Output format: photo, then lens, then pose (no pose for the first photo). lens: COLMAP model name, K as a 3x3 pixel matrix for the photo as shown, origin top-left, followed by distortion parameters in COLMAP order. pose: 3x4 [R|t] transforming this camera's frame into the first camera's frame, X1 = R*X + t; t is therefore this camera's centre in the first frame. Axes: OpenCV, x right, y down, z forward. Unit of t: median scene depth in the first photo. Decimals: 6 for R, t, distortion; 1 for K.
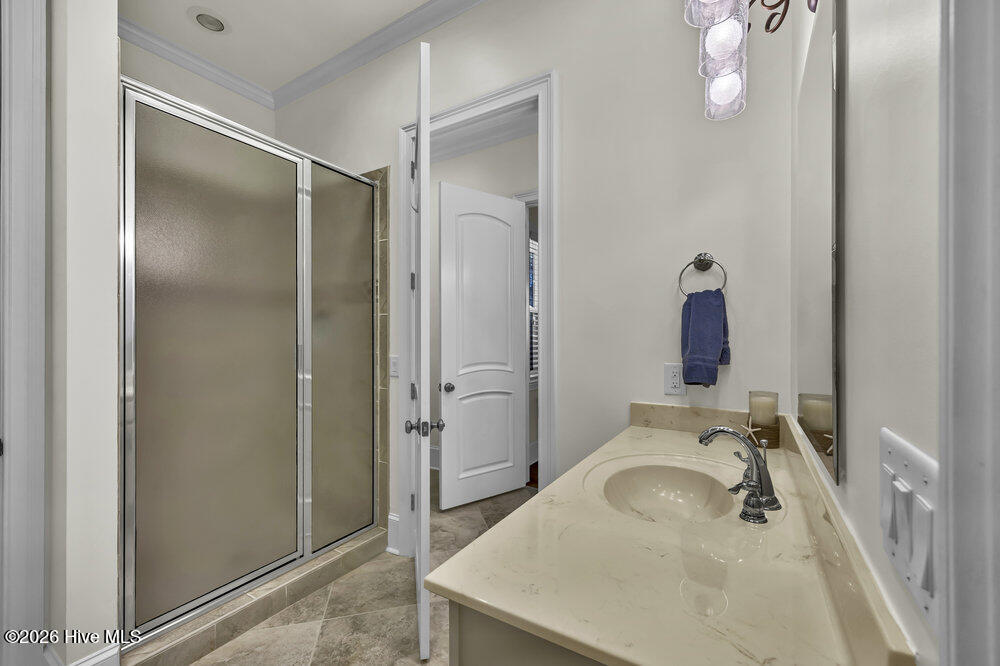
lens RADIAL K [[403.4, 0, 505.1], [0, 403.4, 338.7], [0, 0, 1]] dist [0.000069, -0.000206]
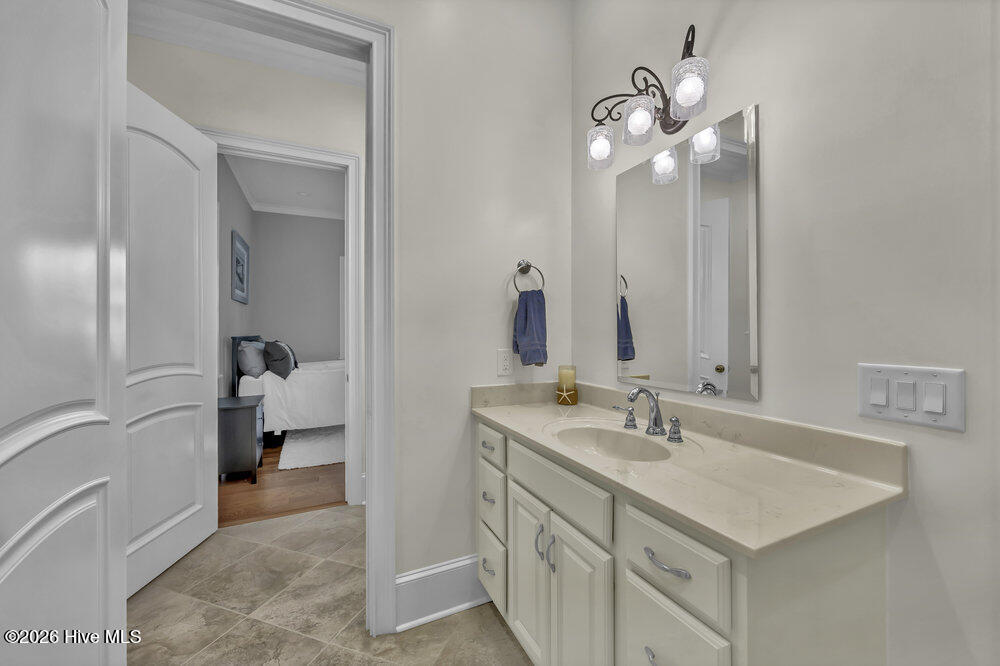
lens RADIAL K [[390.5, 0, 501.2], [0, 390.5, 329.4], [0, 0, 1]] dist [-0.004162, -0.000154]
pose [[0.553958, 0.005937, 0.832524, -0.524055], [-0.001633, 0.999980, -0.006045, 0.010360], [-0.832543, 0.001989, 0.553957, 0.364719]]
